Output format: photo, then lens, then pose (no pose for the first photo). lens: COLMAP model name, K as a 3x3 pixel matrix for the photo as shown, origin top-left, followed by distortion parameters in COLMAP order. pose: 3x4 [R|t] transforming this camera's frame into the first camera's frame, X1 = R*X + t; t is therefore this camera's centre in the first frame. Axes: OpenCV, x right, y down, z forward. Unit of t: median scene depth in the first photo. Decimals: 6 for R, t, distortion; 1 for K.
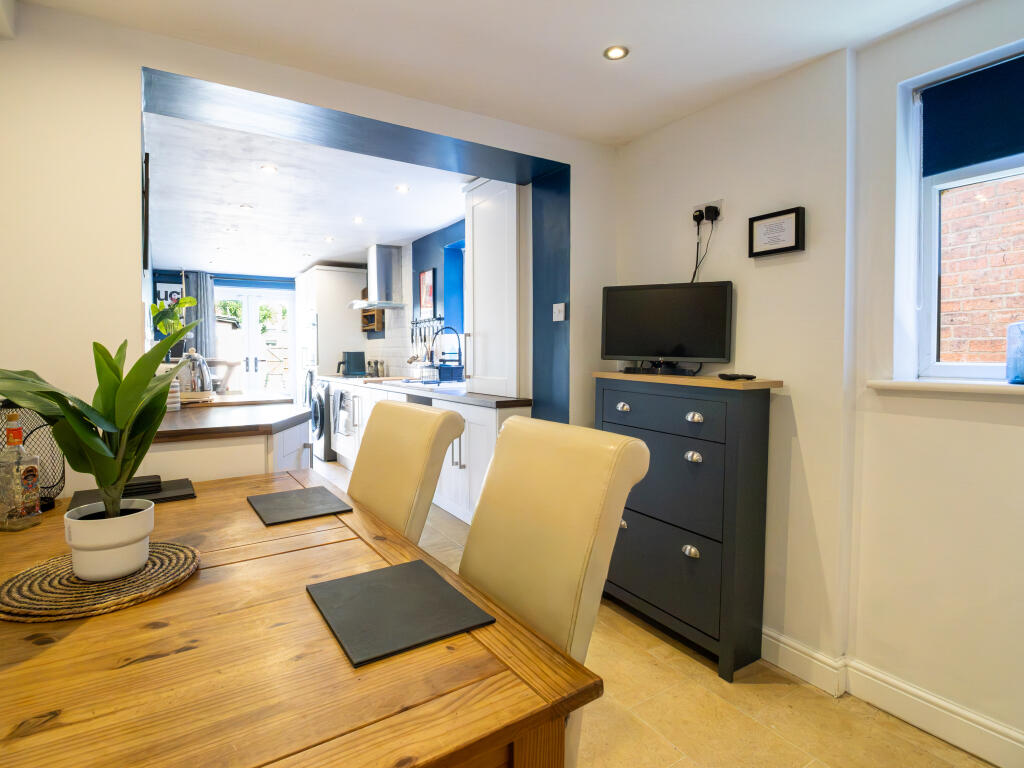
lens RADIAL K [[538.5, 0, 512.8], [0, 538.5, 378.6], [0, 0, 1]] dist [-0.004357, -0.000798]
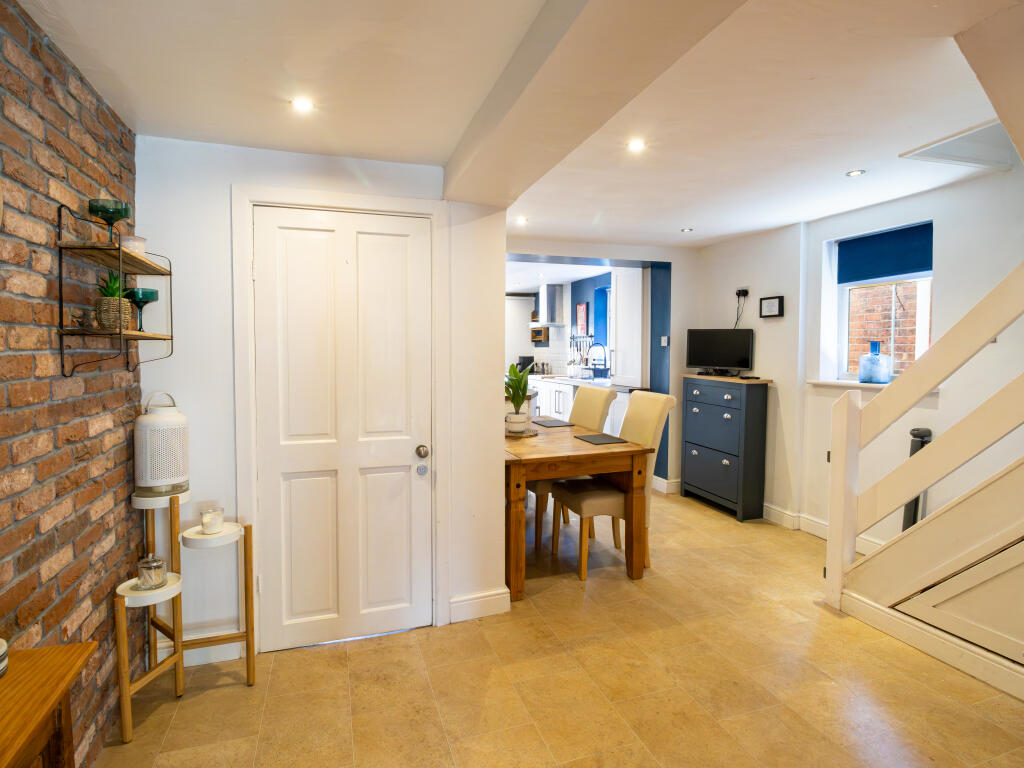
lens RADIAL K [[538.5, 0, 506.5], [0, 538.5, 375.1], [0, 0, 1]] dist [-0.004357, -0.000798]
pose [[0.967979, 0.011339, -0.250776, 0.026183], [-0.011182, 0.999935, 0.002049, -0.005402], [0.250784, 0.000821, 0.968043, -0.933024]]
